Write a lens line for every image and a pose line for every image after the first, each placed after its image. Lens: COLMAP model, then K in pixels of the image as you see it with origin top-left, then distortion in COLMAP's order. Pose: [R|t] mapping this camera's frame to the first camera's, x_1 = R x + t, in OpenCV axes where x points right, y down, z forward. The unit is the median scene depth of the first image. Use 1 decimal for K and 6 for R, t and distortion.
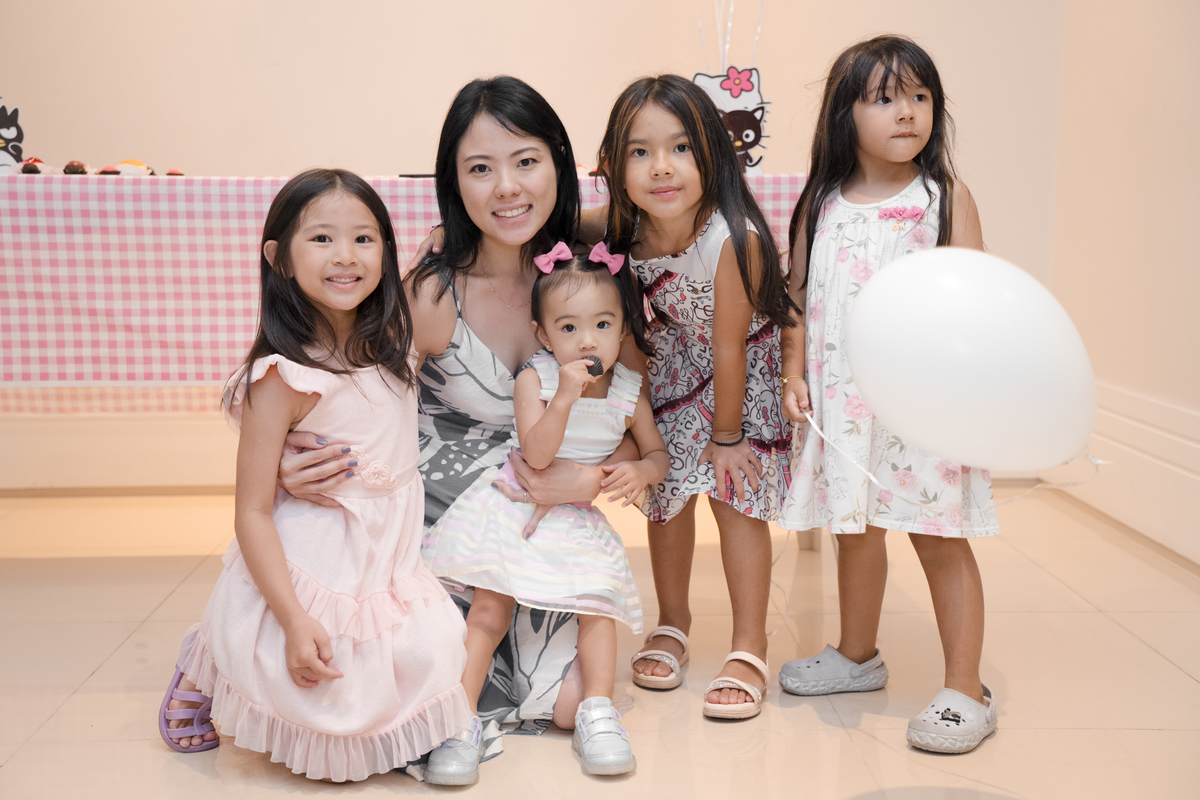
lens RADIAL K [[1420.5, 0, 594.5], [0, 1420.5, 397.4], [0, 0, 1]] dist [0.119105, 0.000000]
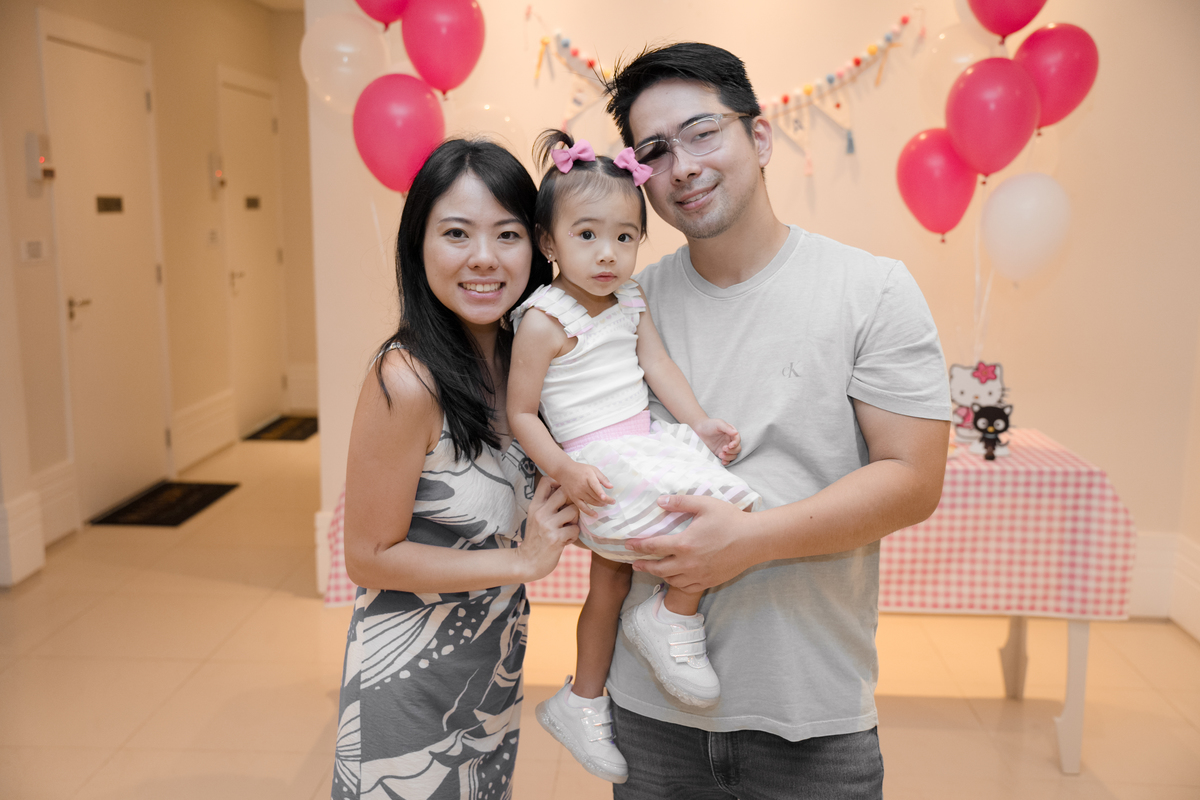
lens RADIAL K [[1140.7, 0, 601.6], [0, 1140.7, 396.4], [0, 0, 1]] dist [0.031085, 0.000000]
pose [[0.997031, 0.027916, -0.071757, -0.202994], [-0.024309, 0.998421, 0.050651, -0.271207], [0.073058, -0.048756, 0.996135, -0.116881]]
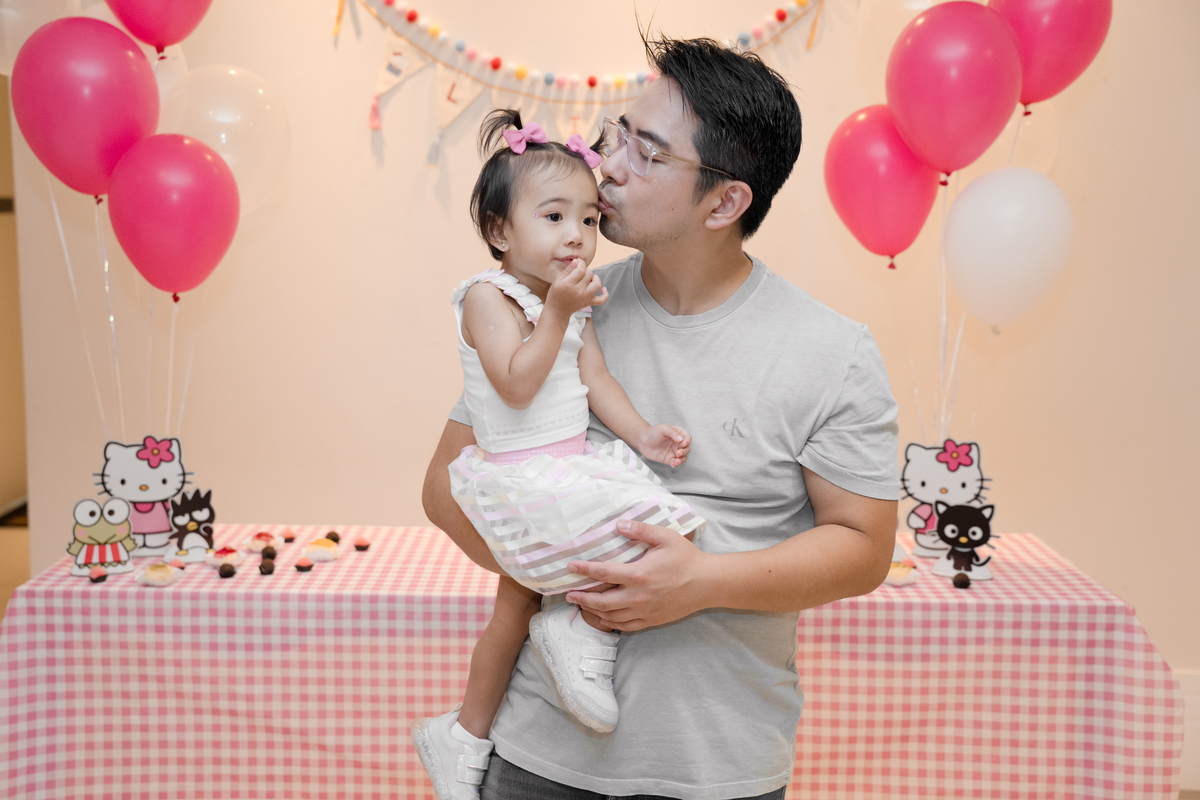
lens RADIAL K [[1398.5, 0, 576.7], [0, 1398.5, 380.6], [0, 0, 1]] dist [0.122450, 0.000000]
pose [[0.998966, 0.021404, -0.040102, -0.123841], [-0.021134, 0.999751, 0.007133, -0.300650], [0.040245, -0.006278, 0.999170, 0.073566]]
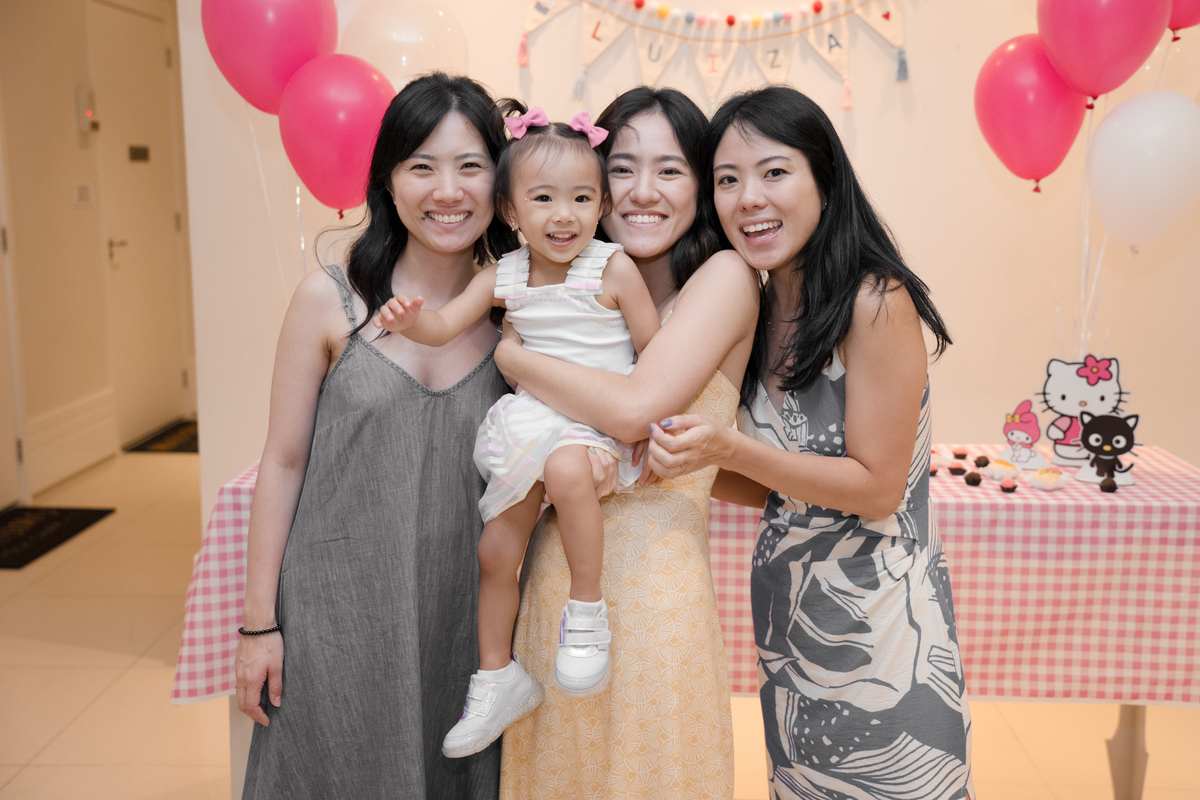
lens RADIAL K [[1268.2, 0, 636.1], [0, 1268.2, 402.8], [0, 0, 1]] dist [0.078027, 0.000000]
pose [[0.999151, 0.028040, -0.030198, -0.210967], [-0.026257, 0.997977, 0.057902, -0.267507], [0.031761, -0.057059, 0.997865, 0.114890]]
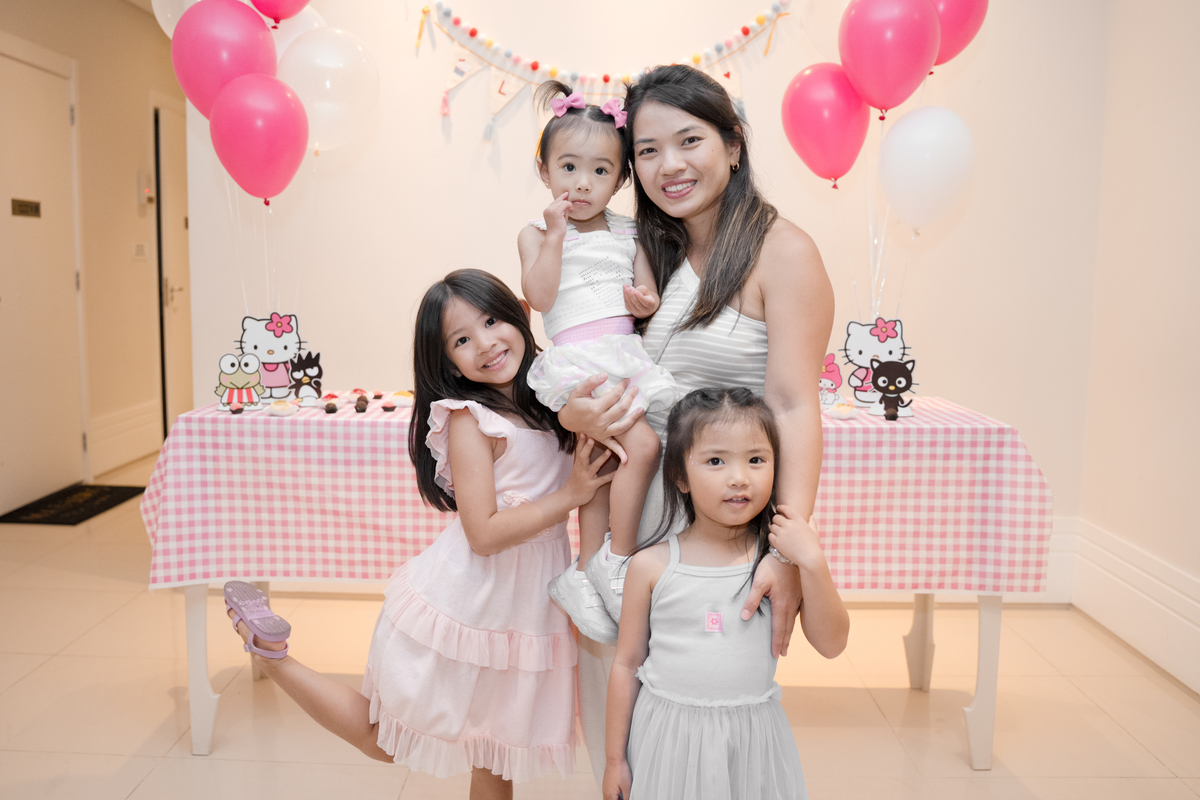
lens RADIAL K [[998.7, 0, 575.7], [0, 998.7, 379.2], [0, 0, 1]] dist [-0.087512, 0.049469]
pose [[0.998376, 0.020255, -0.053237, -0.132307], [-0.020868, 0.999722, -0.010996, -0.180932], [0.053000, 0.012089, 0.998521, 0.148178]]
